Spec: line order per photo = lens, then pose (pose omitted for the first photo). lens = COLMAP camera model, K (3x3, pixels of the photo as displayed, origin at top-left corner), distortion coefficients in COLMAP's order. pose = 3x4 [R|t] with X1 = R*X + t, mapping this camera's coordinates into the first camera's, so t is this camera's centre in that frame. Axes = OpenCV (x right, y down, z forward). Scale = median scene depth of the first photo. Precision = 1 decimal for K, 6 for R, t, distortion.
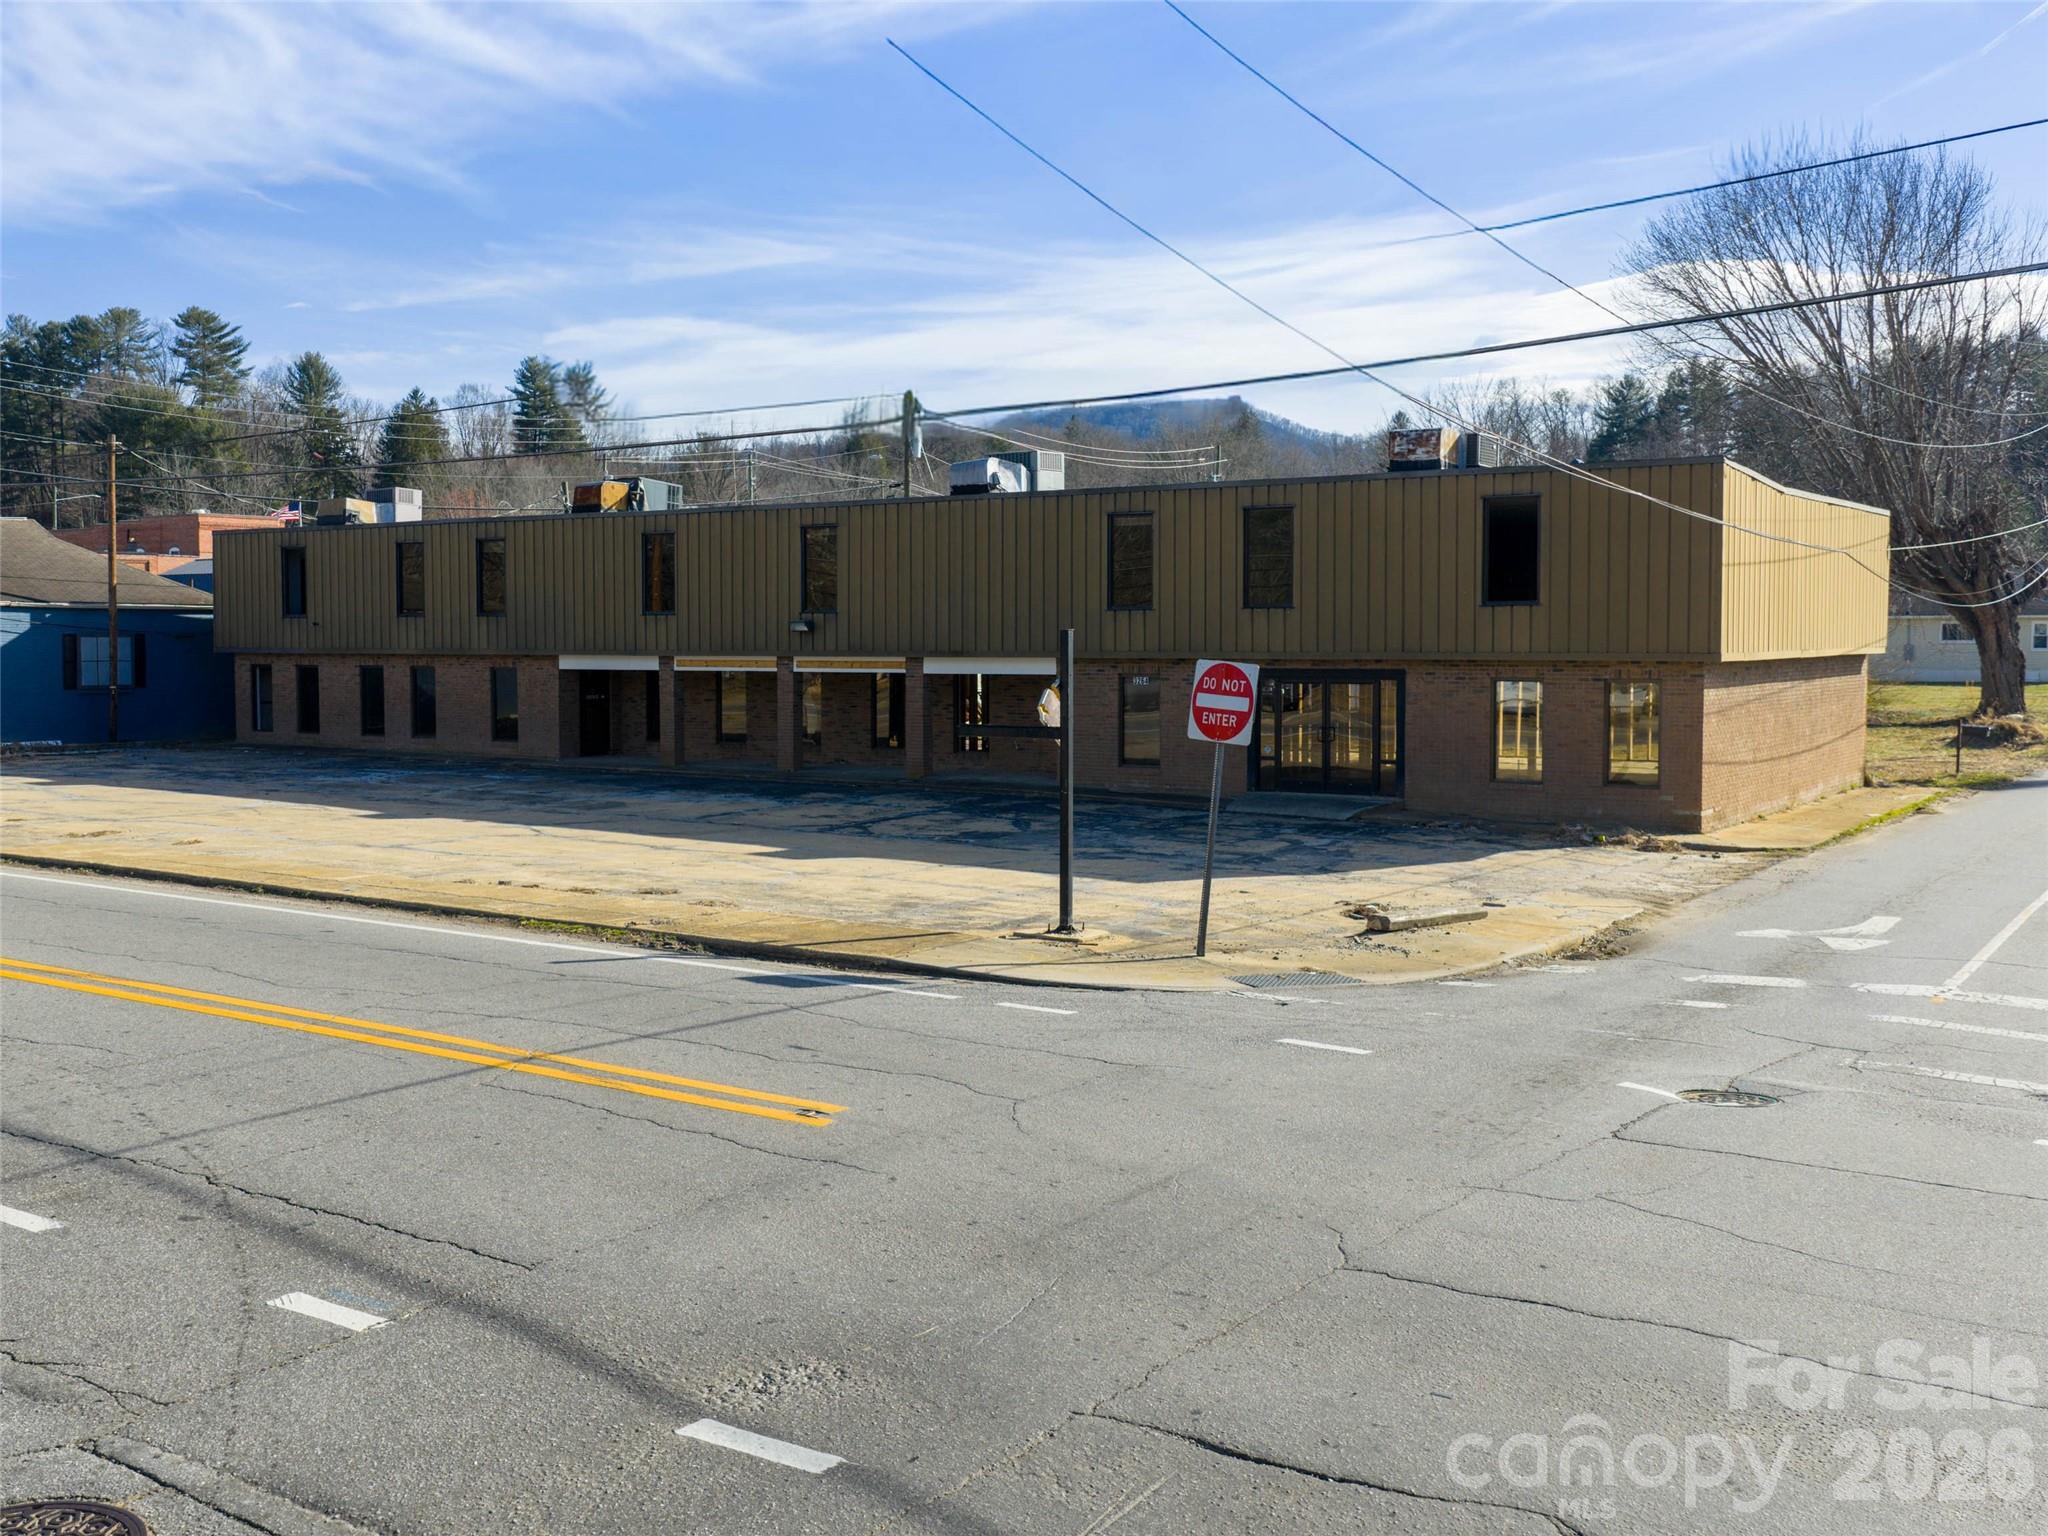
lens RADIAL K [[2017.4, 0, 1020.7], [0, 2017.4, 774.0], [0, 0, 1]] dist [-0.004406, 0.000000]
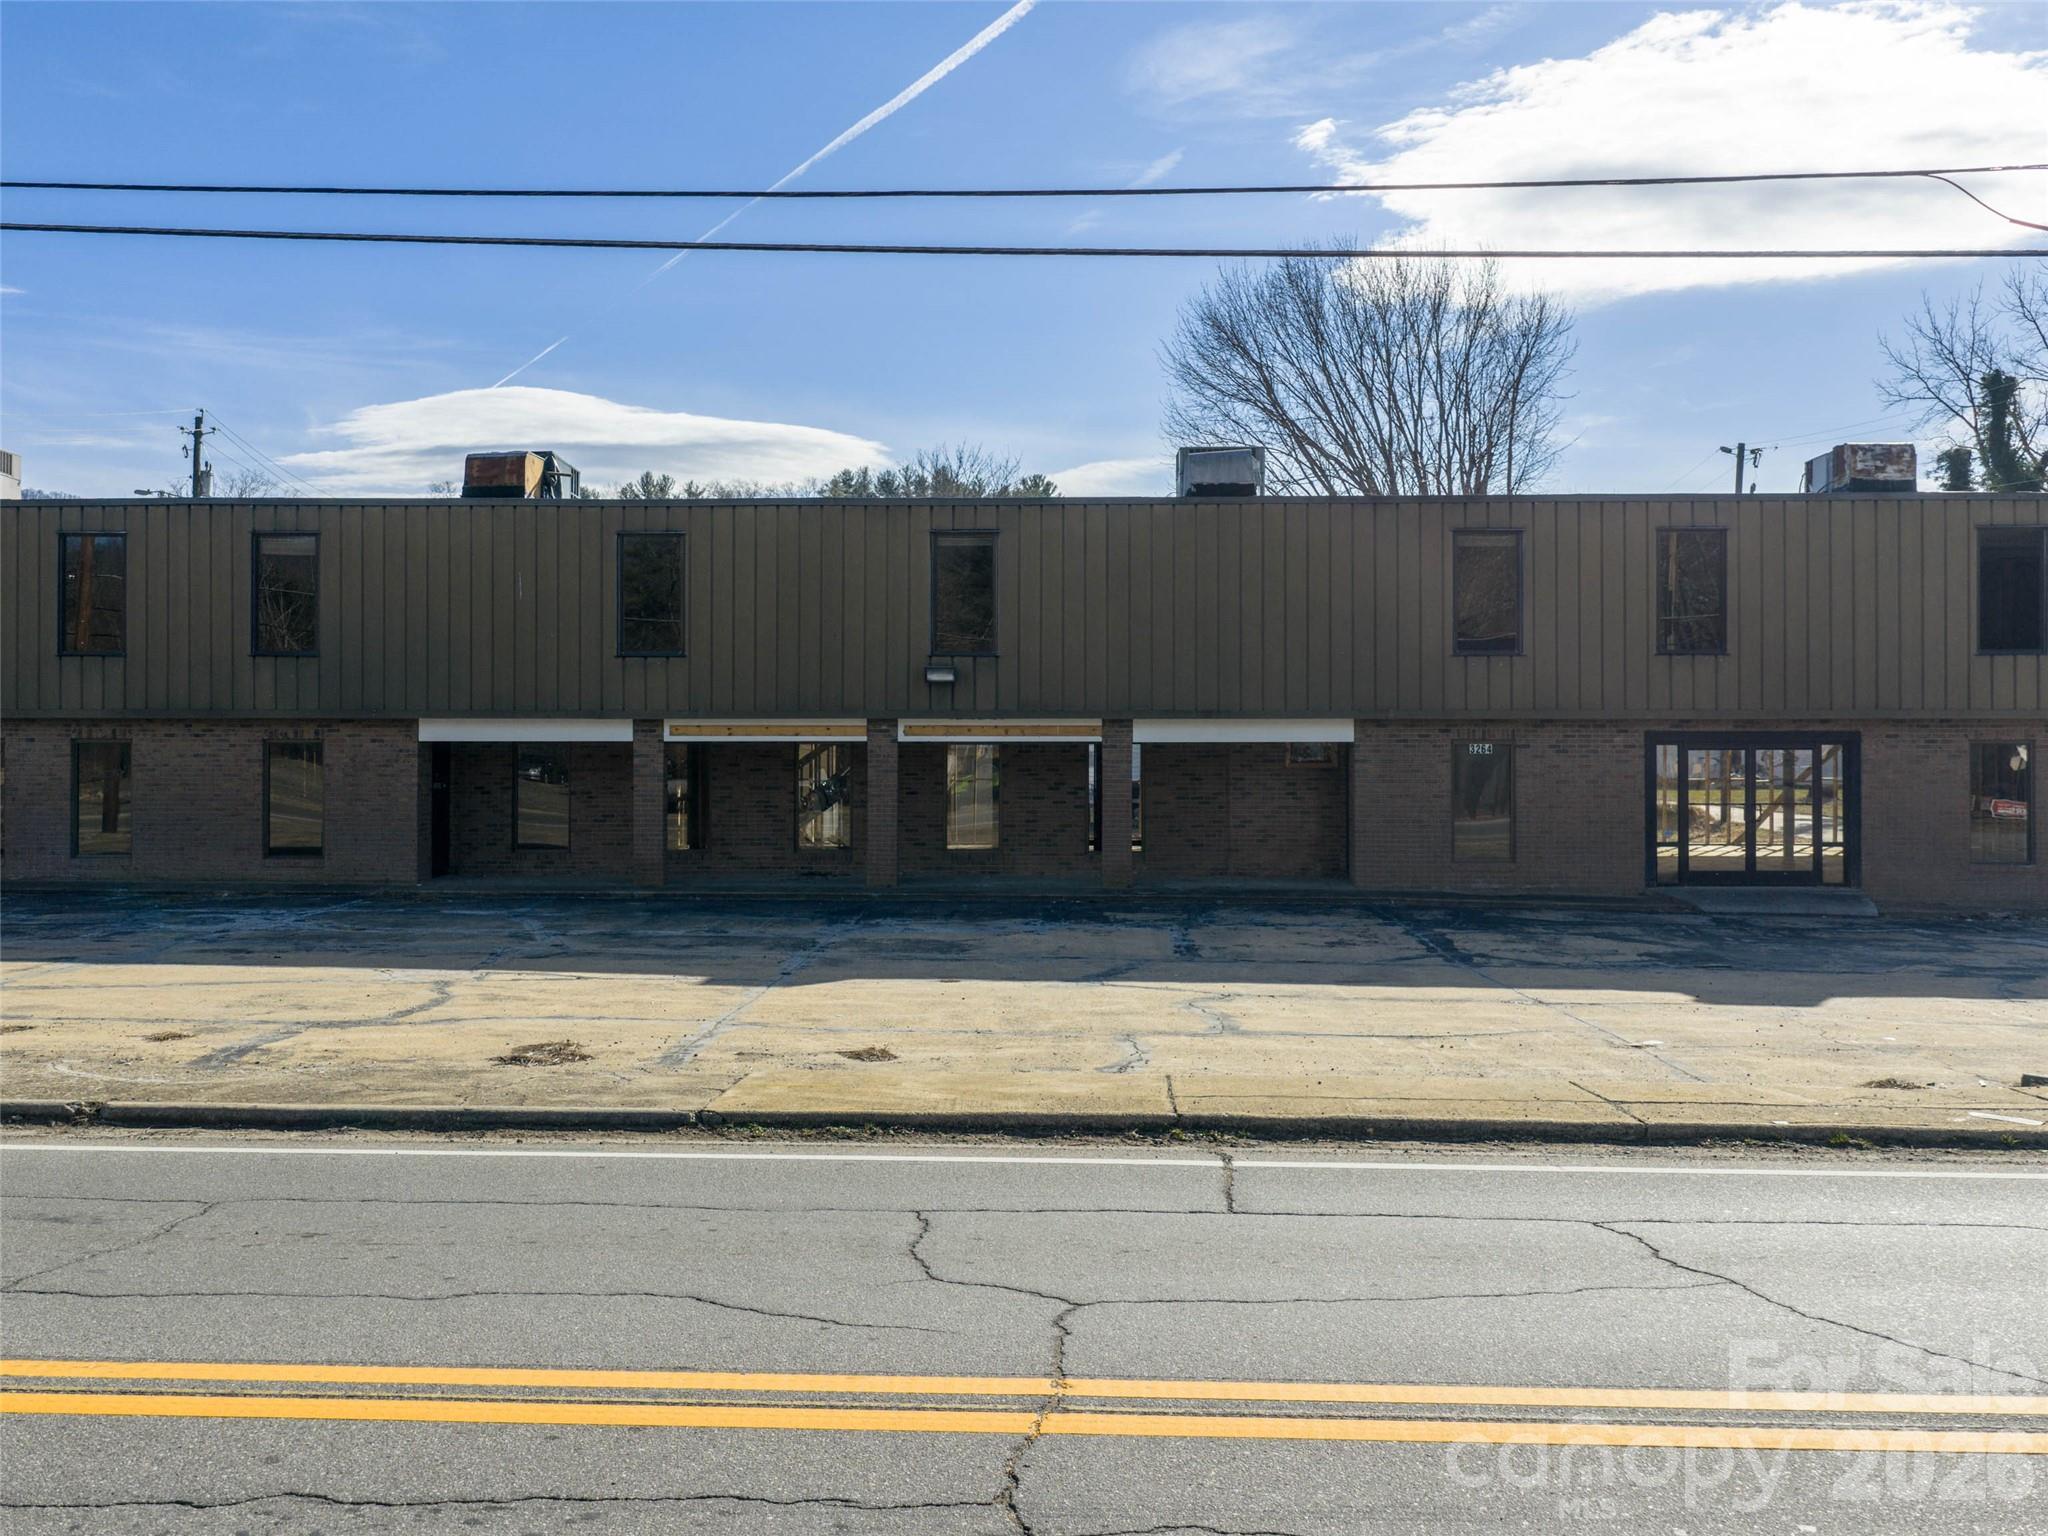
lens RADIAL K [[2017.4, 0, 930.3], [0, 2017.4, 695.0], [0, 0, 1]] dist [-0.004406, 0.000000]
pose [[0.848119, 0.004440, 0.529787, -0.493269], [0.034814, 0.997337, -0.064092, -0.023407], [-0.528660, 0.072802, 0.845706, 0.436338]]
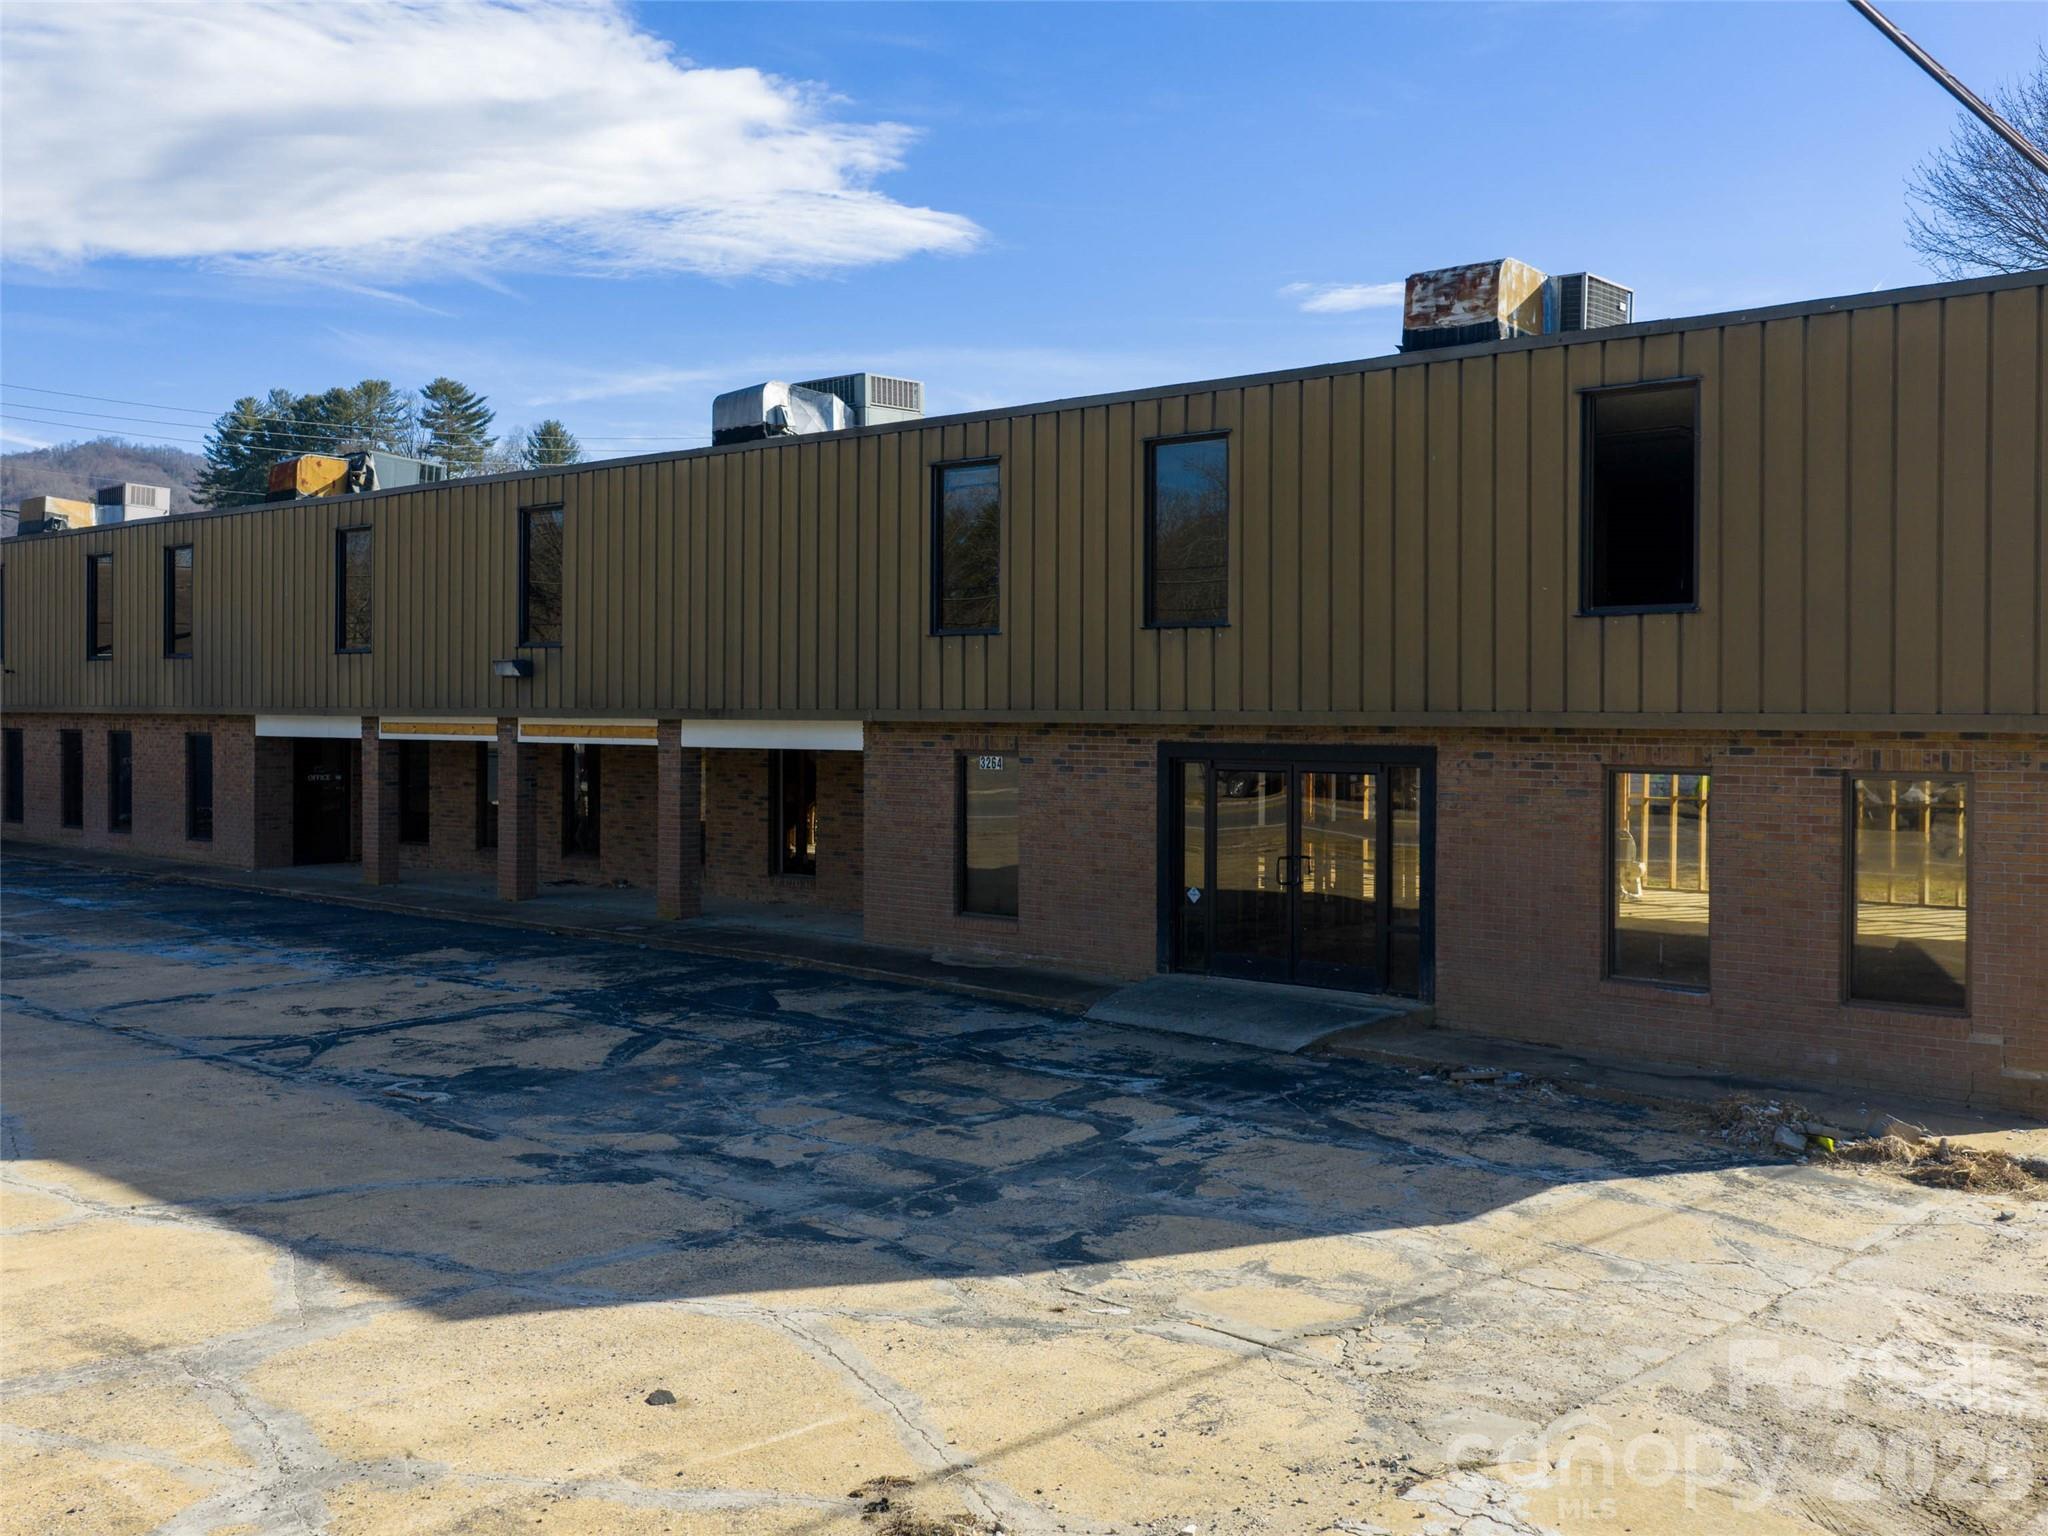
lens RADIAL K [[2017.4, 0, 1028.1], [0, 2017.4, 752.3], [0, 0, 1]] dist [-0.004406, 0.000000]
pose [[0.990313, 0.010237, -0.138473, 0.138598], [-0.017025, 0.998706, -0.047927, -0.021438], [0.137803, 0.049821, 0.989206, 0.425372]]
